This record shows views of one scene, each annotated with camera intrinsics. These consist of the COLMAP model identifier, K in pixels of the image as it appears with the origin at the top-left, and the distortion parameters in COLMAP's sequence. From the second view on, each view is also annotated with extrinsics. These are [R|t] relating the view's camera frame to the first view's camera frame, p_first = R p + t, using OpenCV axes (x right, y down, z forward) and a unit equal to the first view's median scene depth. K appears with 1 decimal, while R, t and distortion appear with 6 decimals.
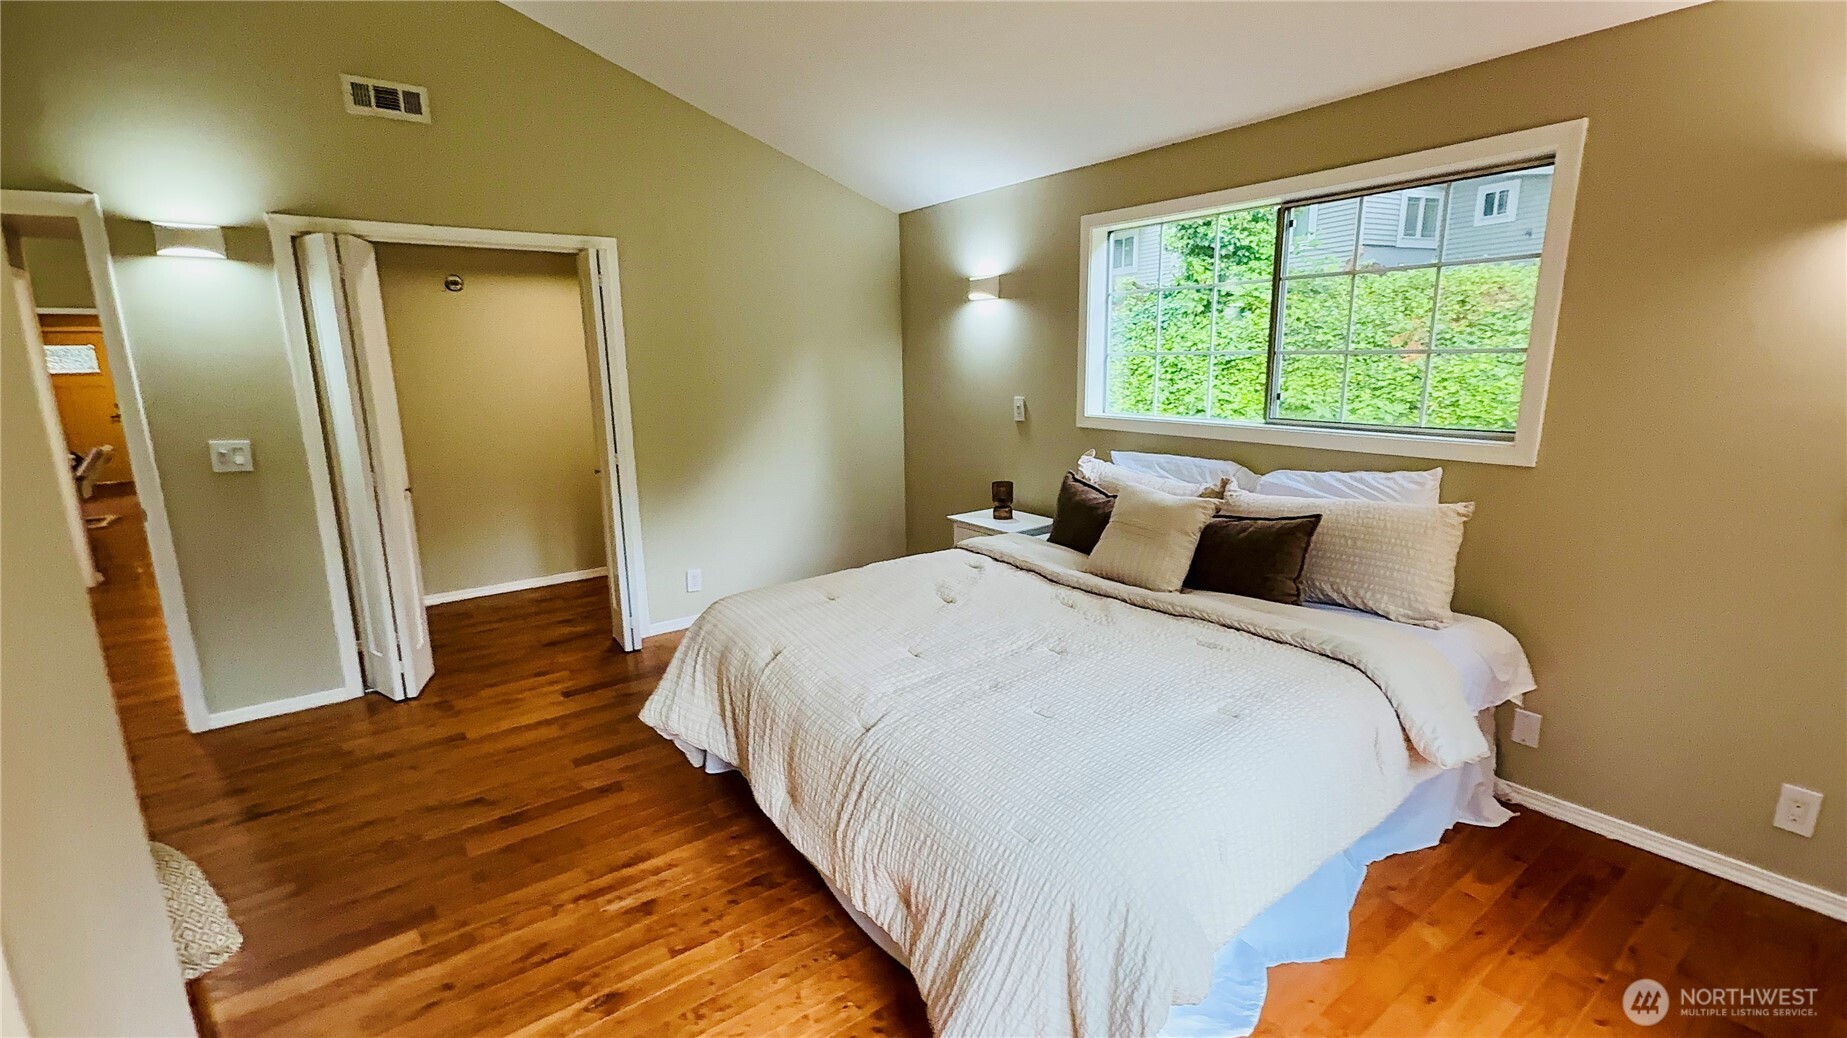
lens RADIAL K [[801.9, 0, 928.2], [0, 801.9, 518.4], [0, 0, 1]] dist [0.017365, 0.000325]
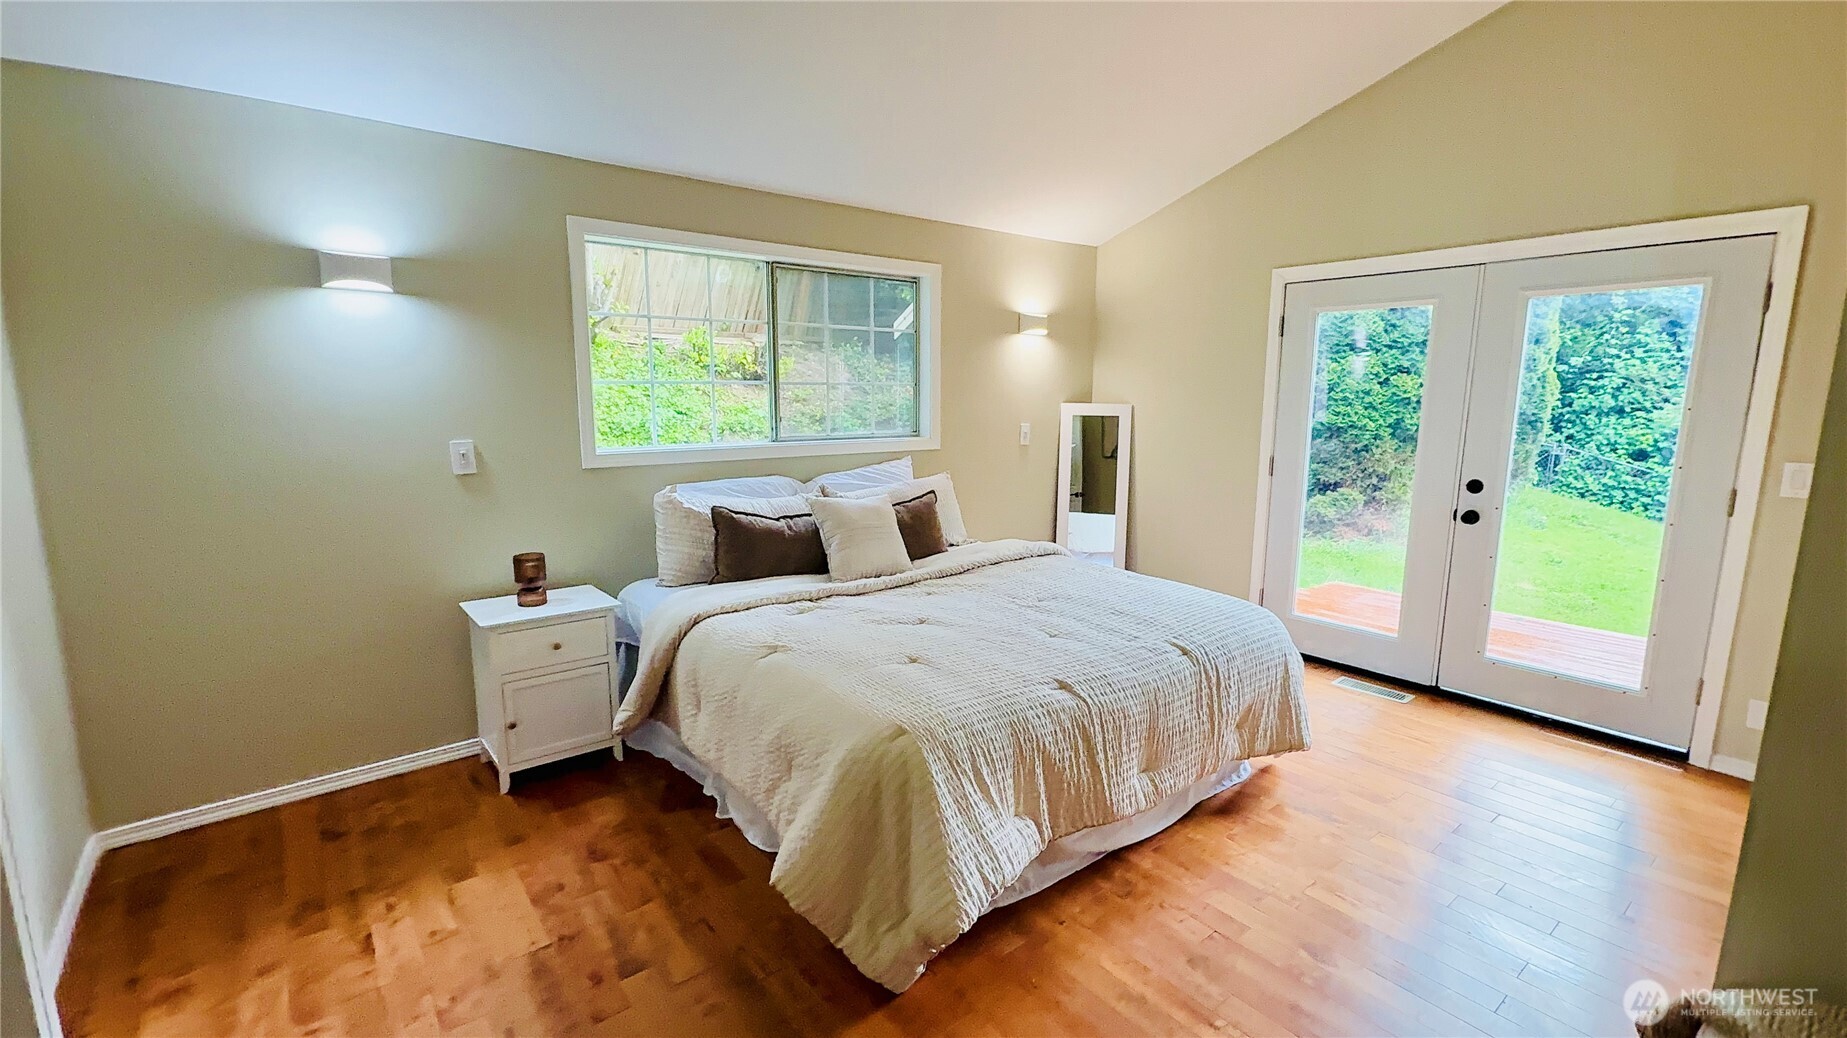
lens RADIAL K [[801.9, 0, 930.9], [0, 801.9, 523.3], [0, 0, 1]] dist [0.017365, 0.000325]
pose [[-0.061543, -0.150090, 0.986755, -0.783743], [0.200278, 0.966664, 0.159526, -0.143740], [-0.977804, 0.207443, -0.029432, 0.820890]]
